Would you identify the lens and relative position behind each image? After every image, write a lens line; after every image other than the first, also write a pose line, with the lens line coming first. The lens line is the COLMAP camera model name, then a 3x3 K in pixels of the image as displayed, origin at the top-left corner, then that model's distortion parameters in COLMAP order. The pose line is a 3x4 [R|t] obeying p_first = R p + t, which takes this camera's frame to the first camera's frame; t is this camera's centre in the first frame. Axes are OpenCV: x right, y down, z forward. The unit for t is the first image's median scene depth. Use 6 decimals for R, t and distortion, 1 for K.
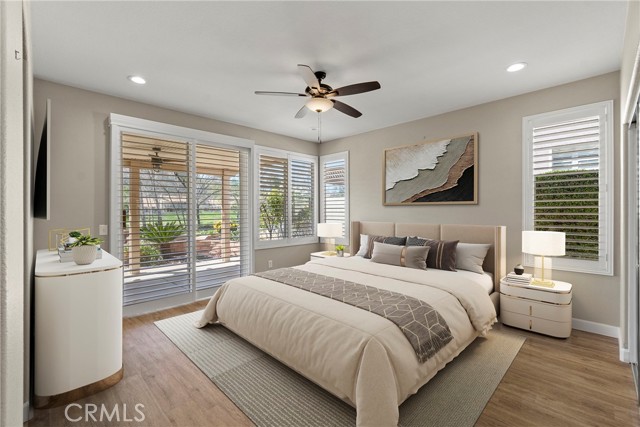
lens RADIAL K [[288.0, 0, 323.3], [0, 288.0, 212.4], [0, 0, 1]] dist [0.006901, -0.008832]
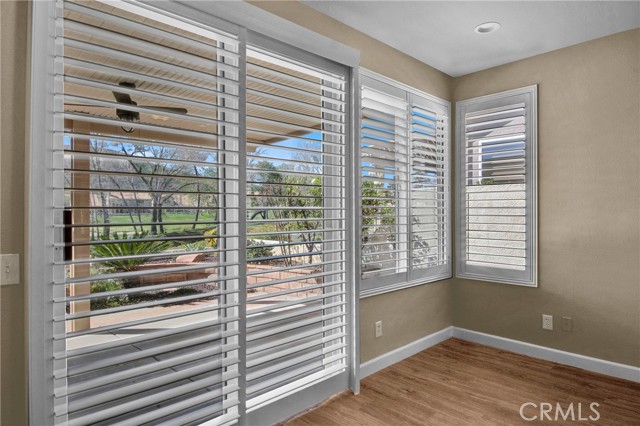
lens RADIAL K [[392.9, 0, 318.2], [0, 392.9, 211.3], [0, 0, 1]] dist [-0.026288, -0.000657]
pose [[0.999988, 0.003033, -0.003904, -0.242666], [-0.003057, 0.999977, -0.006053, -0.002993], [0.003885, 0.006065, 0.999974, 0.334828]]
